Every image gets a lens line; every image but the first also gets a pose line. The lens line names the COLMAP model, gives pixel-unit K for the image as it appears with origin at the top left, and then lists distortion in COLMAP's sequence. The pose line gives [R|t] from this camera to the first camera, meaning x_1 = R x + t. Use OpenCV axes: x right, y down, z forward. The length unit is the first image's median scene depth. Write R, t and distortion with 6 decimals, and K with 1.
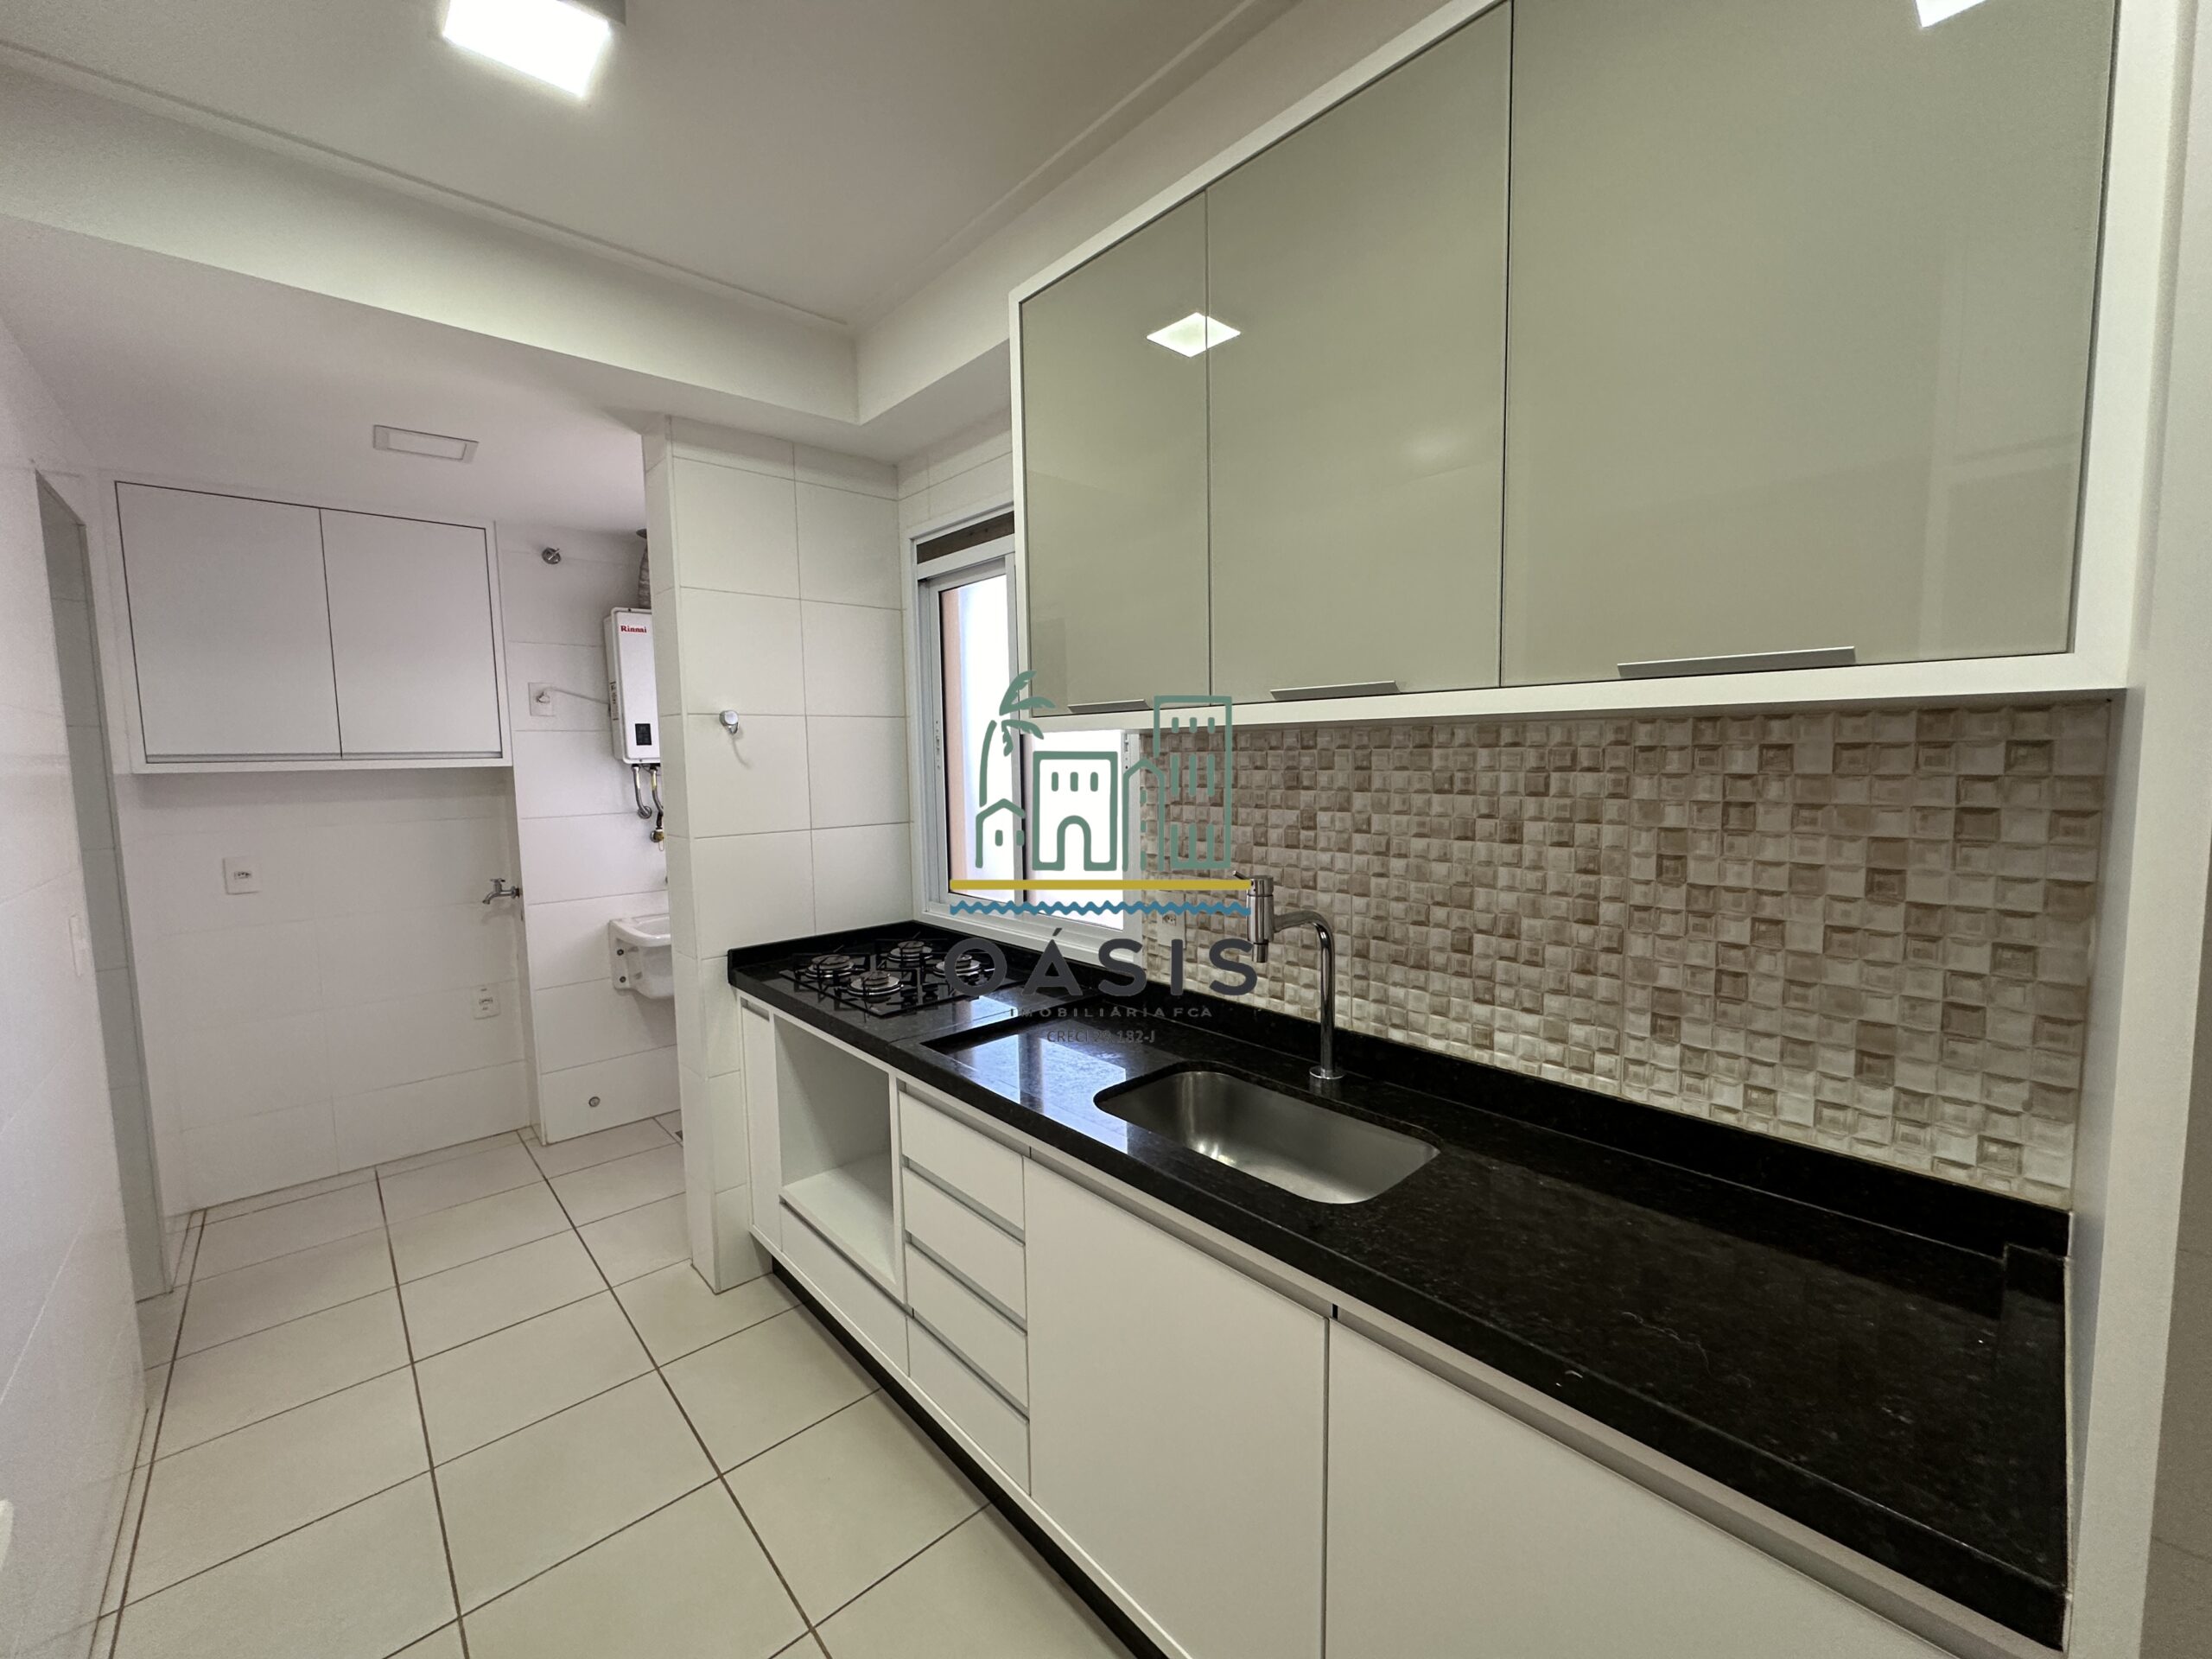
lens RADIAL K [[890.1, 0, 1112.0], [0, 890.1, 833.2], [0, 0, 1]] dist [0.003088, -0.001023]
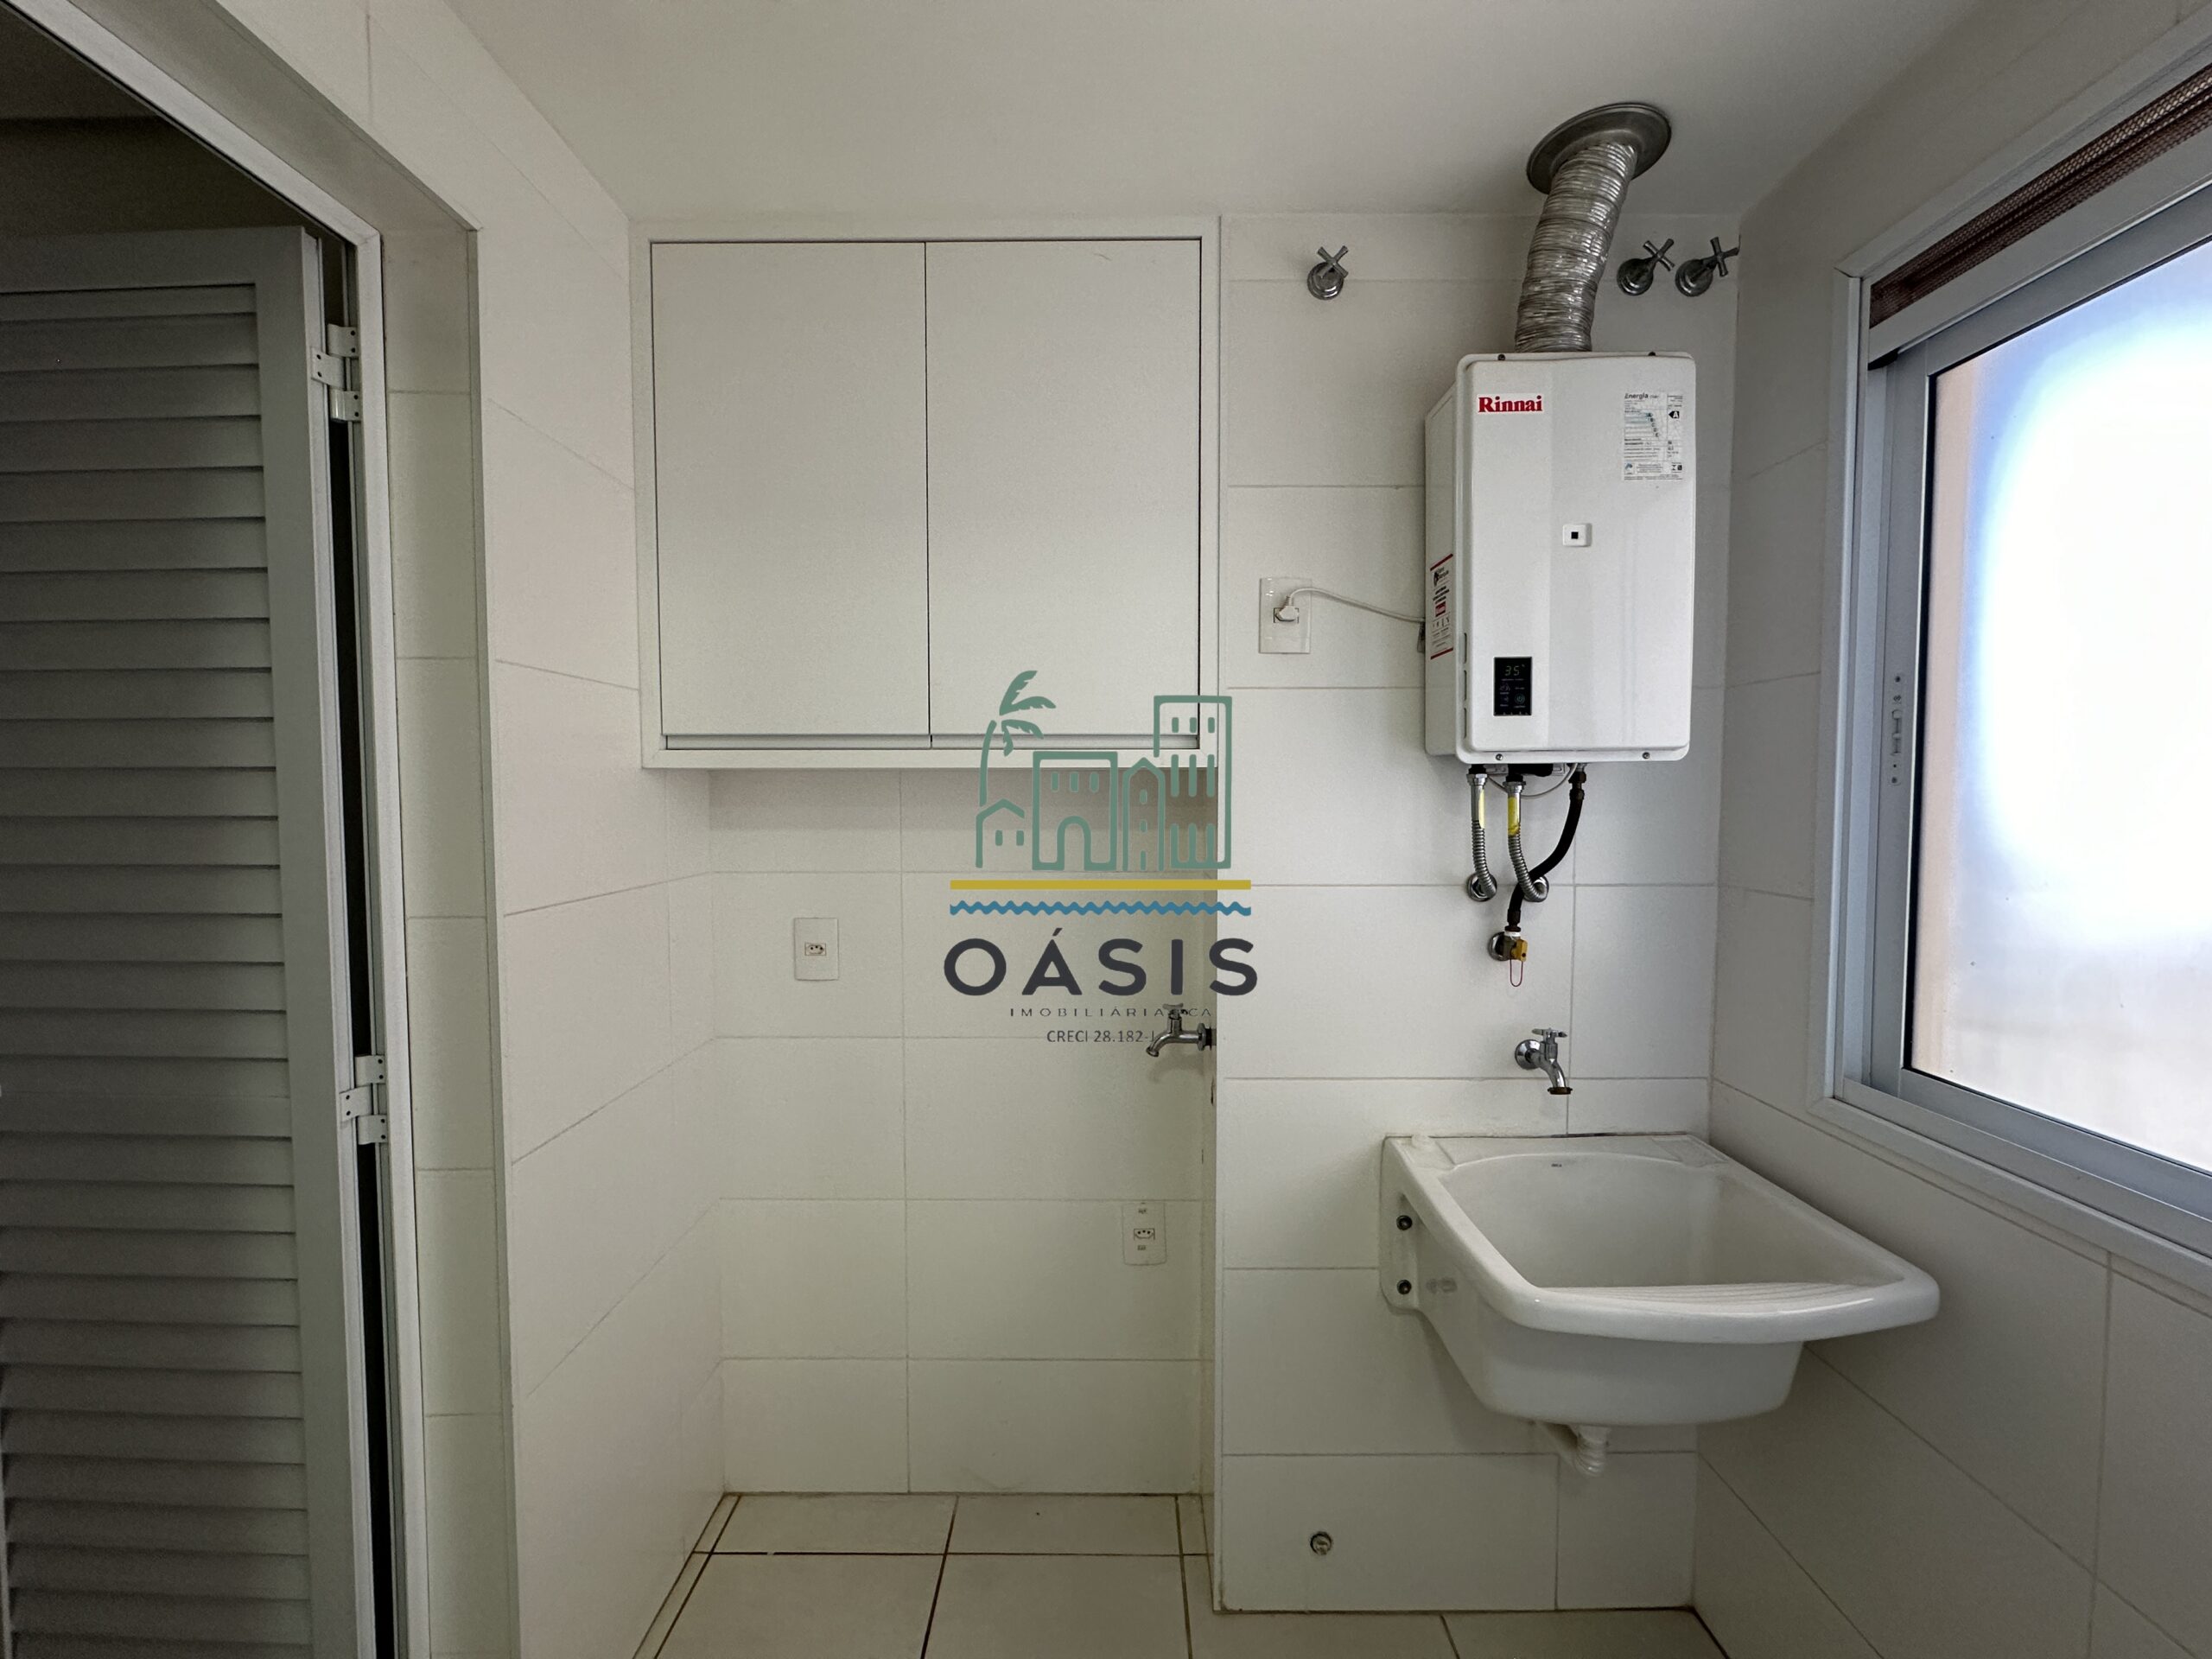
lens RADIAL K [[890.1, 0, 1103.8], [0, 890.1, 821.8], [0, 0, 1]] dist [0.003088, -0.001023]
pose [[0.728643, 0.052319, -0.682893, -0.391908], [-0.070364, 0.997520, 0.001345, -0.042640], [0.681270, 0.047071, 0.730517, 0.612200]]
